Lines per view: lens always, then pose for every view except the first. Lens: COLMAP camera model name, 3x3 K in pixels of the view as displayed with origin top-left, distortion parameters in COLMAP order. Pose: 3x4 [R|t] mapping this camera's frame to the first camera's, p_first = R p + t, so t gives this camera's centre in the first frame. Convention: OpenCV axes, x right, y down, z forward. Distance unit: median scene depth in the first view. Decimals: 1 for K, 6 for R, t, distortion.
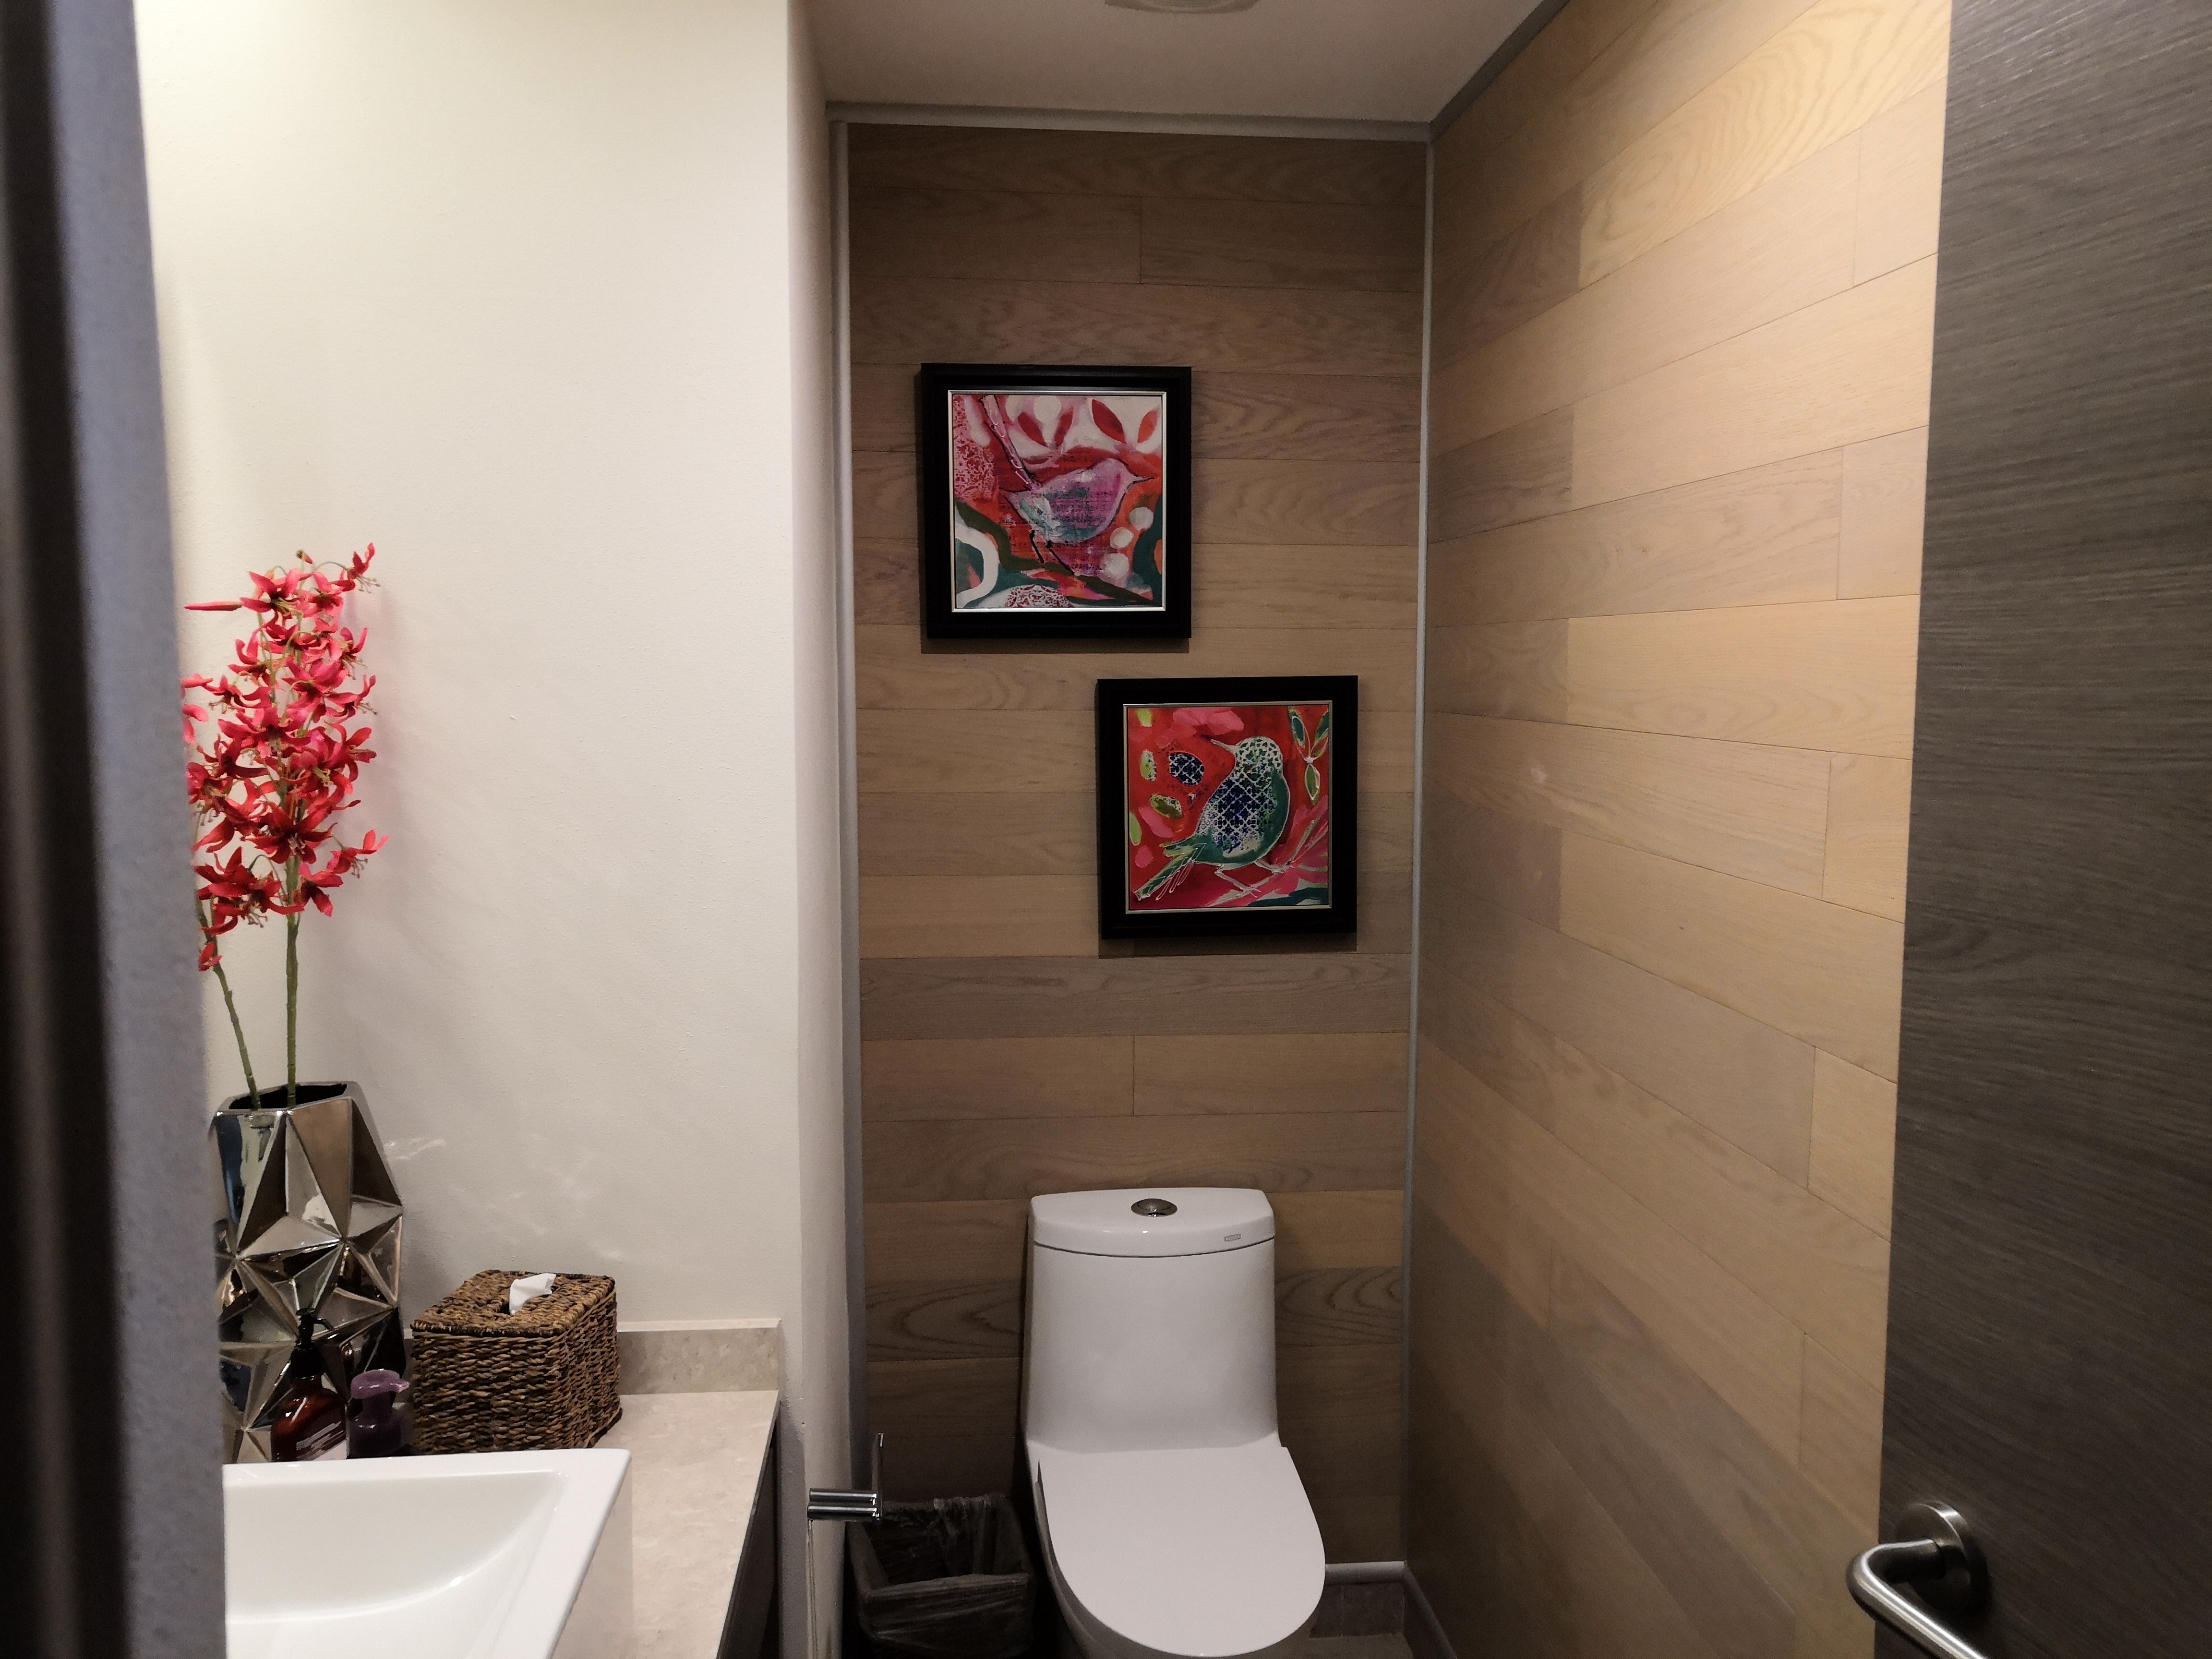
lens RADIAL K [[1729.1, 0, 1101.5], [0, 1729.1, 831.6], [0, 0, 1]] dist [0.012709, 0.005082]
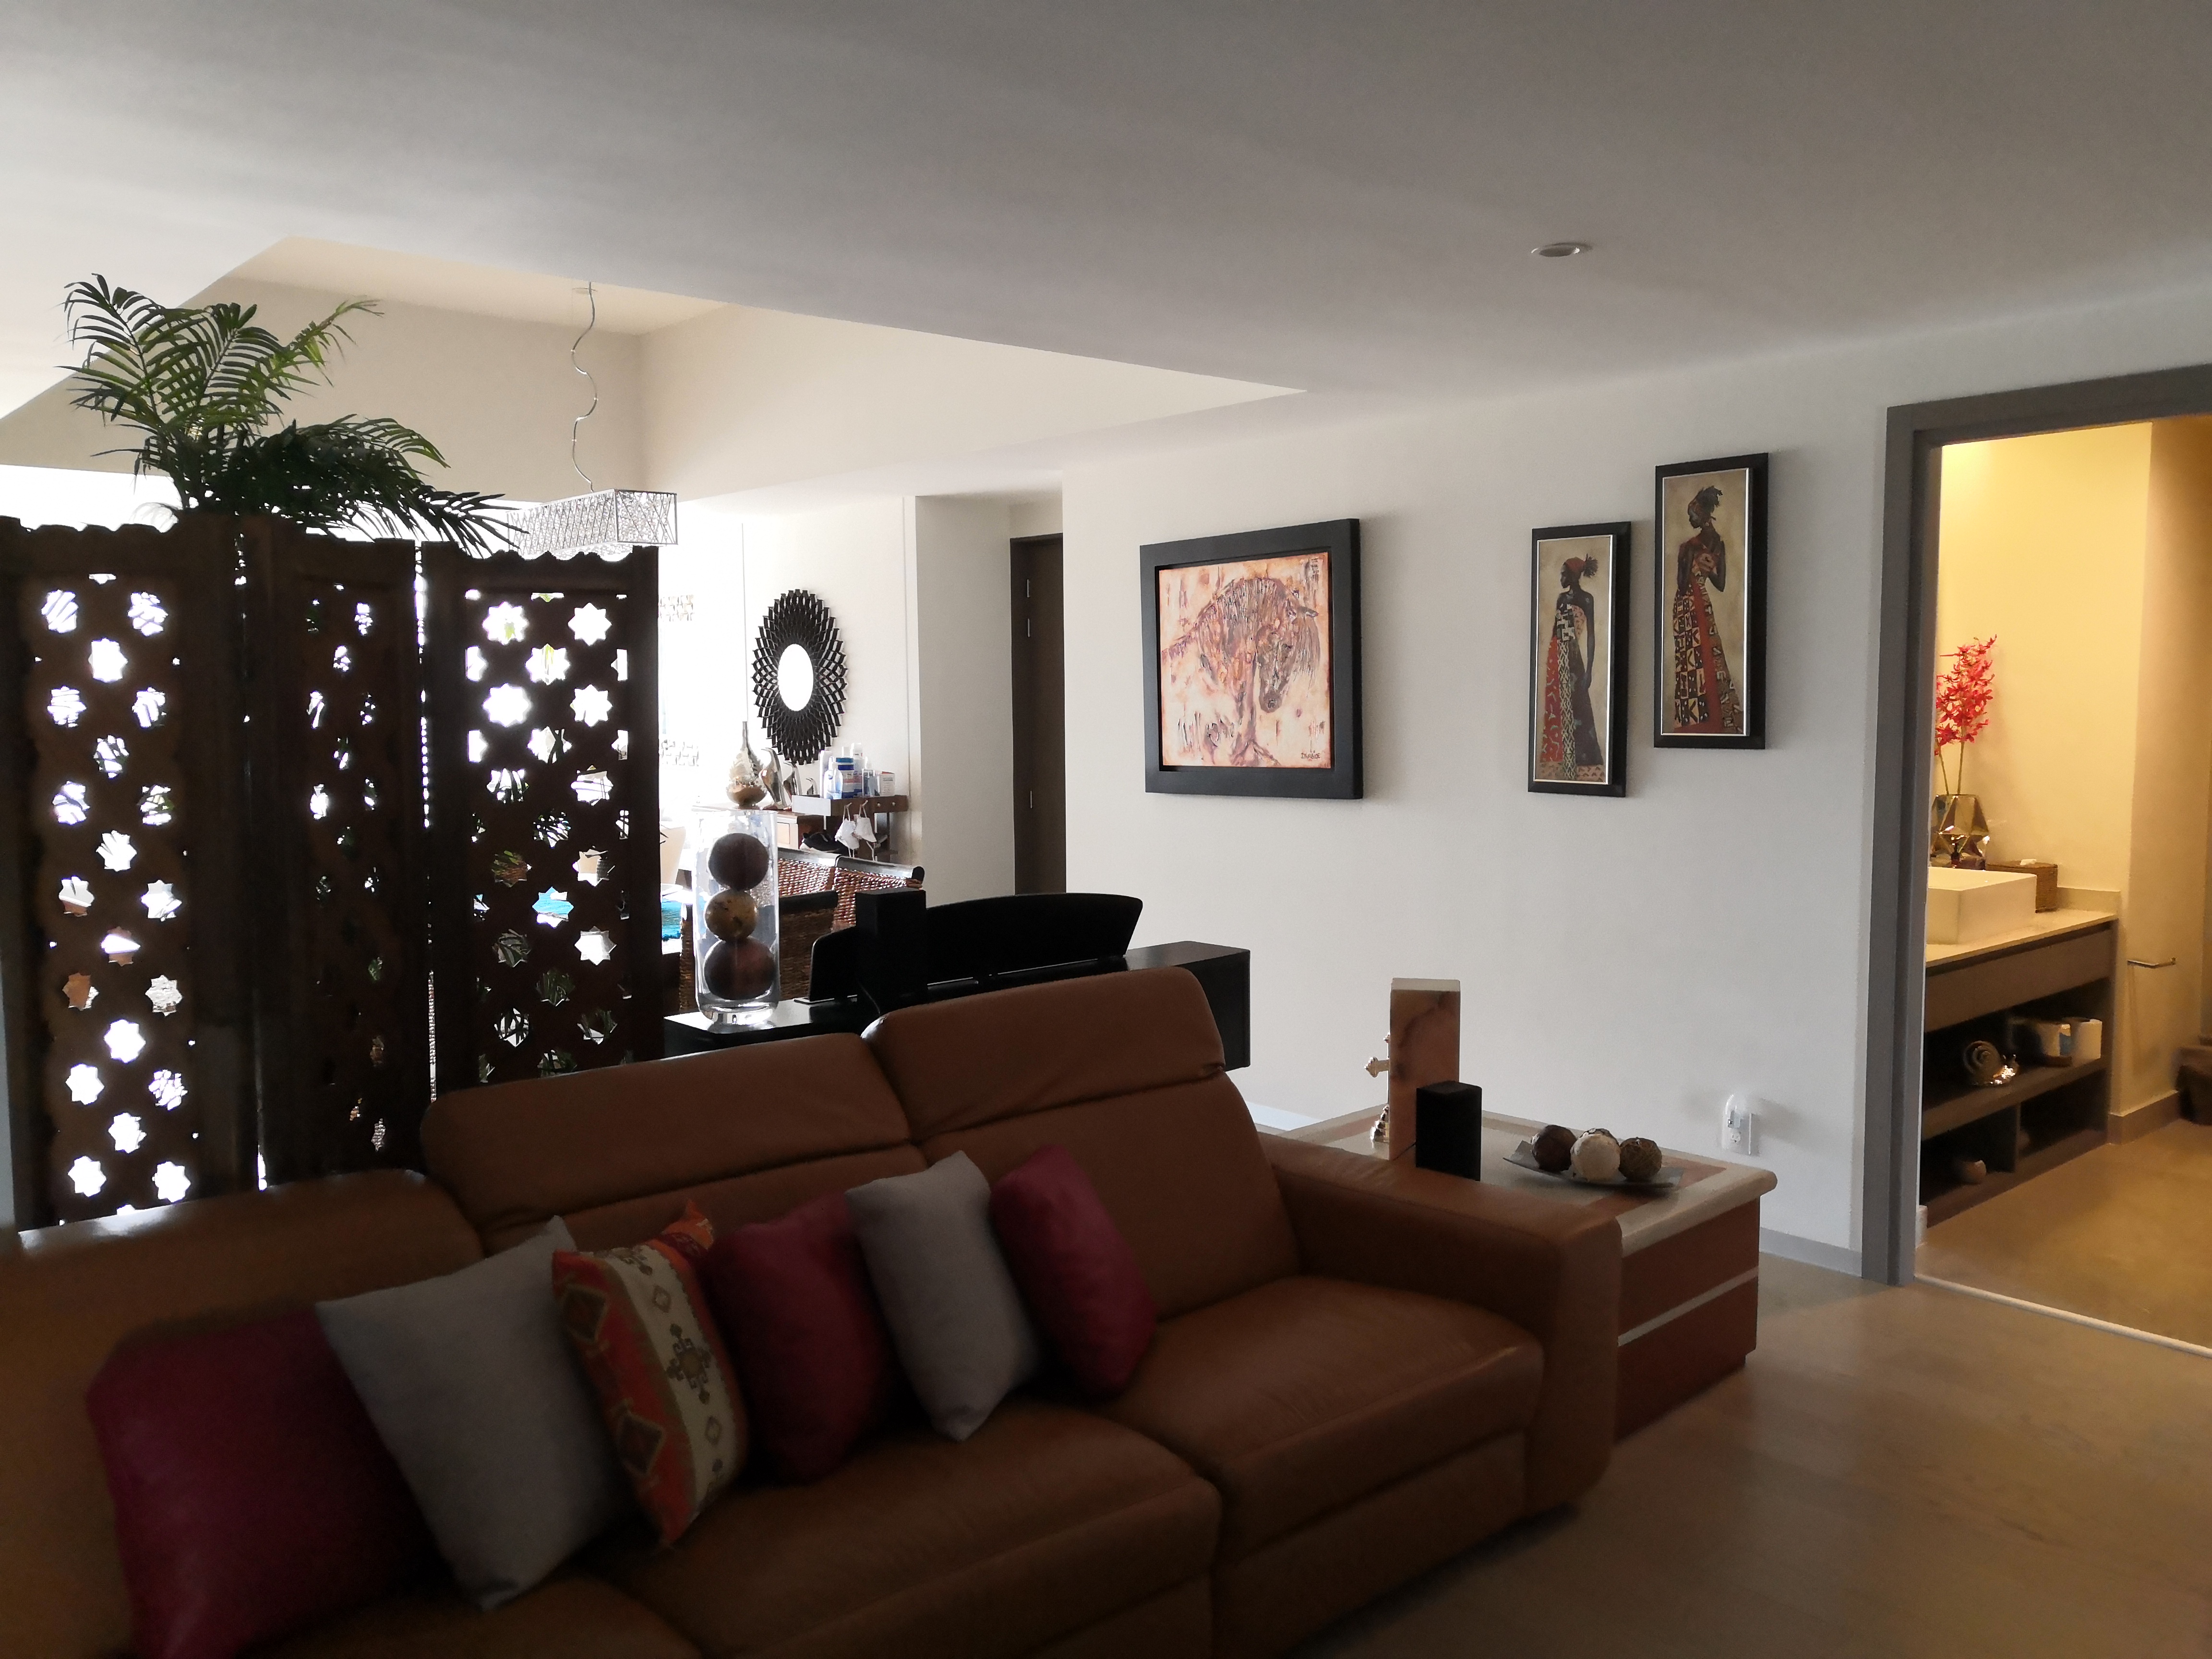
lens RADIAL K [[1729.1, 0, 1100.1], [0, 1729.1, 830.1], [0, 0, 1]] dist [0.012709, 0.005082]
pose [[0.592124, 0.059611, -0.803639, 1.339018], [-0.067391, 0.997430, 0.024332, 0.259282], [0.803024, 0.039750, 0.594620, -2.494990]]
